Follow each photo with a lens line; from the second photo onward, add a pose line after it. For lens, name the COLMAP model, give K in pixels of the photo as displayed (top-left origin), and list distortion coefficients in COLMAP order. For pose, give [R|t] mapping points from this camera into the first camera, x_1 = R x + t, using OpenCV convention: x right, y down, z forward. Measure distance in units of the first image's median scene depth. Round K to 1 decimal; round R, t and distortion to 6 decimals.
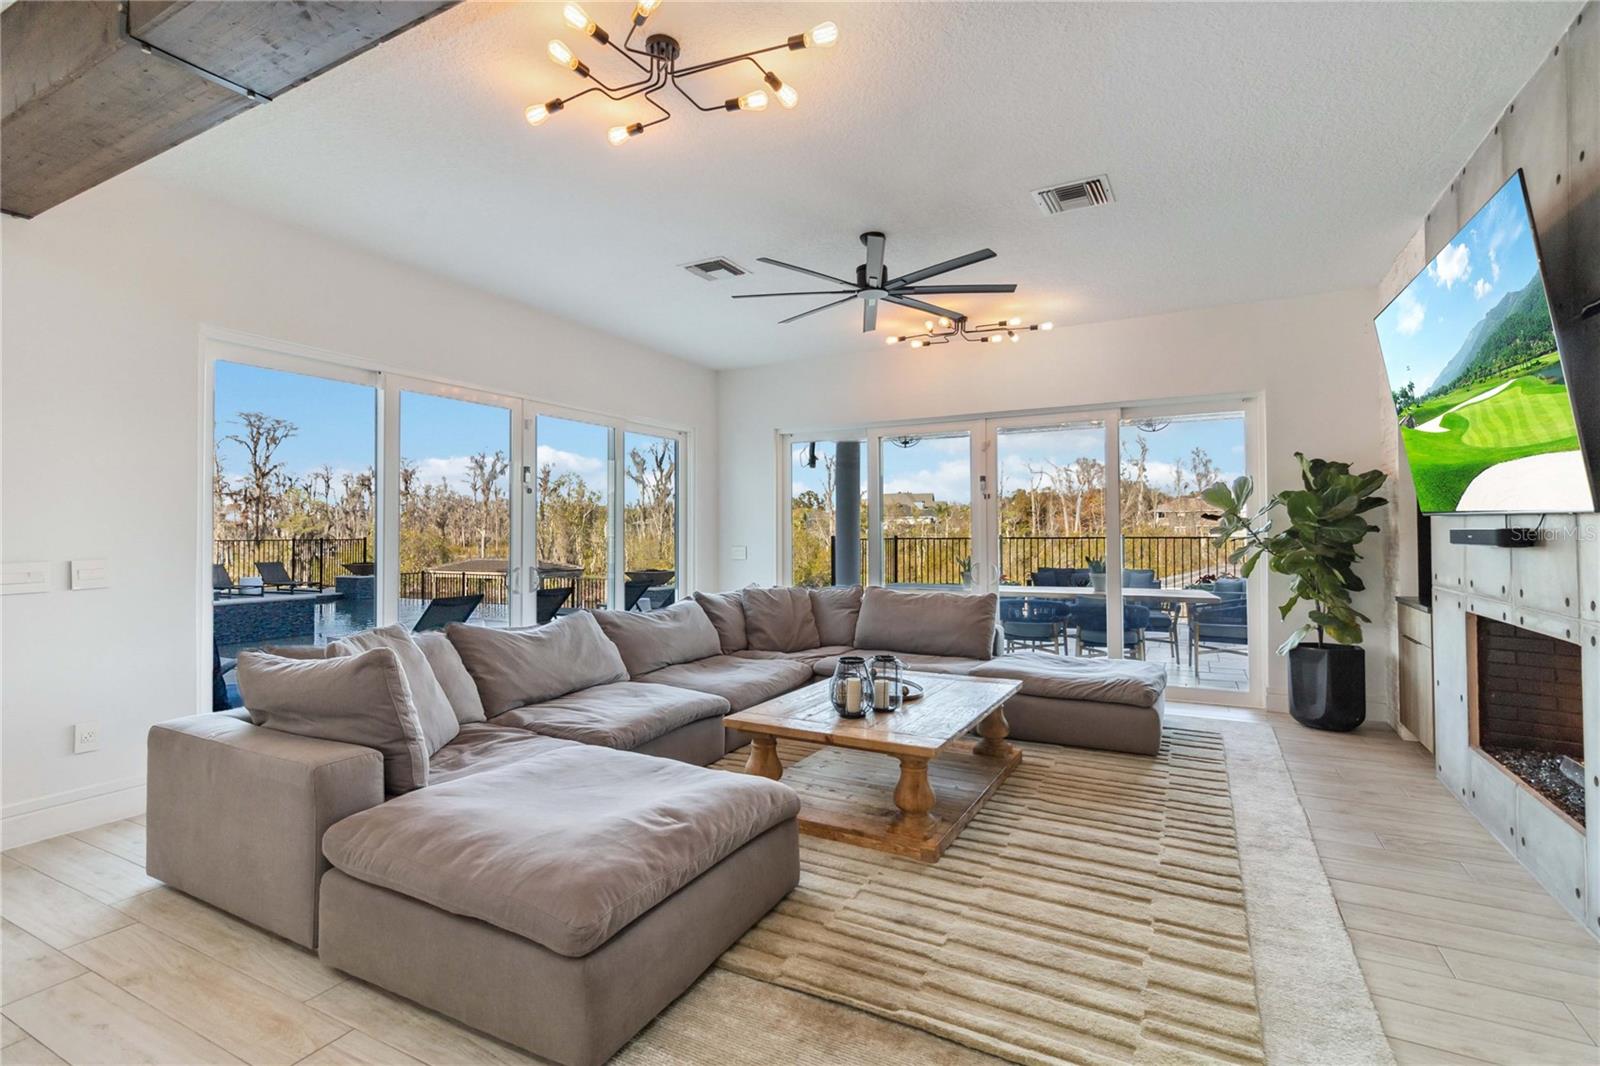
lens RADIAL K [[753.2, 0, 773.2], [0, 753.2, 509.9], [0, 0, 1]] dist [0.001874, 0.000129]
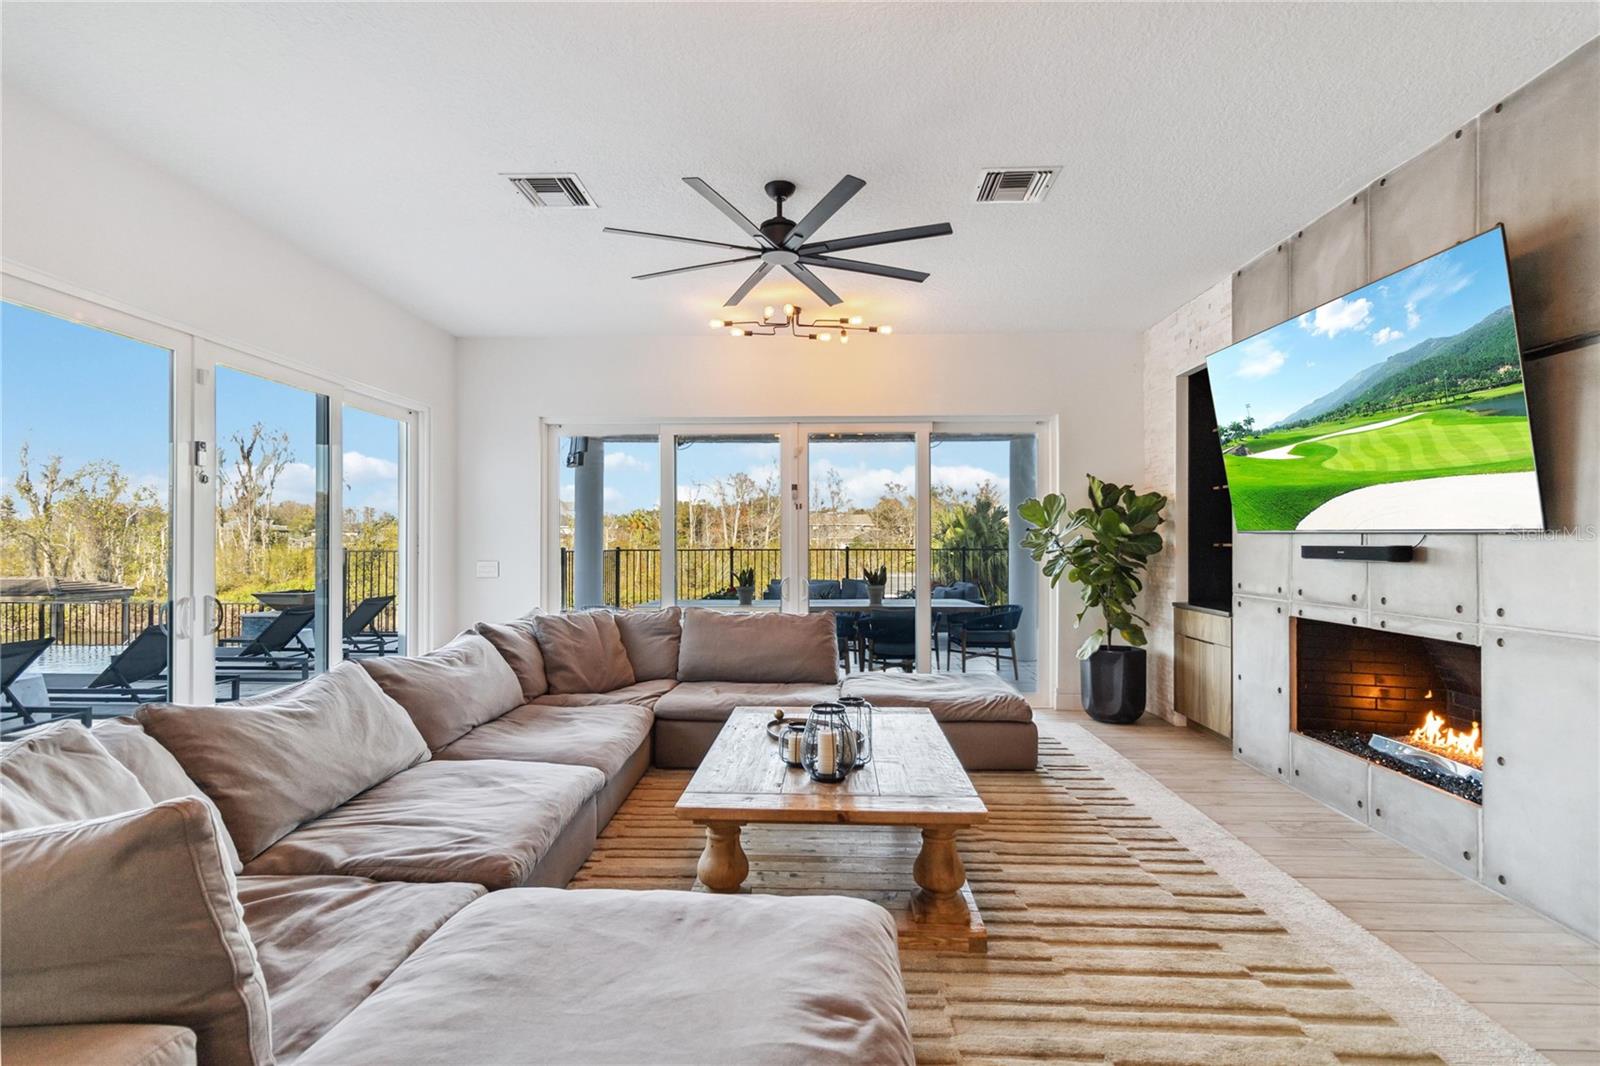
lens RADIAL K [[764.0, 0, 796.4], [0, 764.0, 534.2], [0, 0, 1]] dist [-0.000301, 0.000103]
pose [[0.888008, 0.009257, 0.459734, -0.227026], [-0.018048, 0.999729, 0.014732, 0.003926], [-0.459473, -0.021379, 0.887934, 0.235199]]
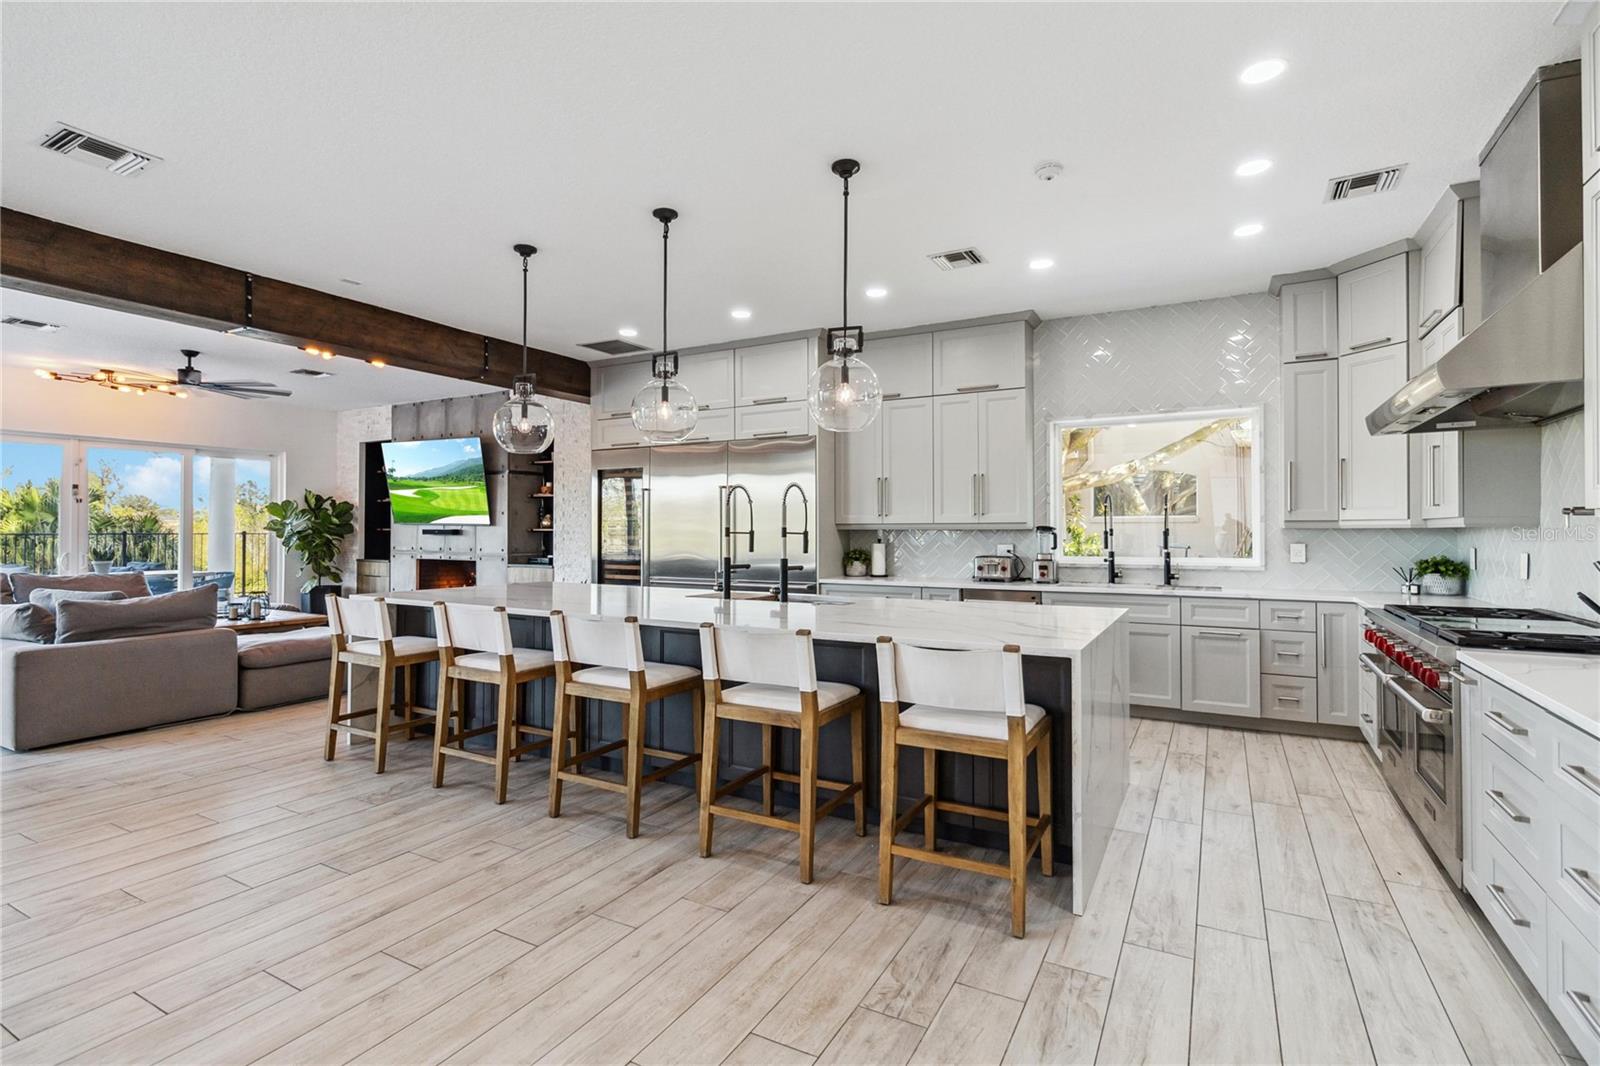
lens RADIAL K [[764.0, 0, 796.4], [0, 764.0, 534.2], [0, 0, 1]] dist [-0.000301, 0.000103]
pose [[0.022504, -0.001093, 0.999746, -1.453575], [-0.034382, 0.999407, 0.001866, -0.008081], [-0.999155, -0.034415, 0.022453, -0.365226]]
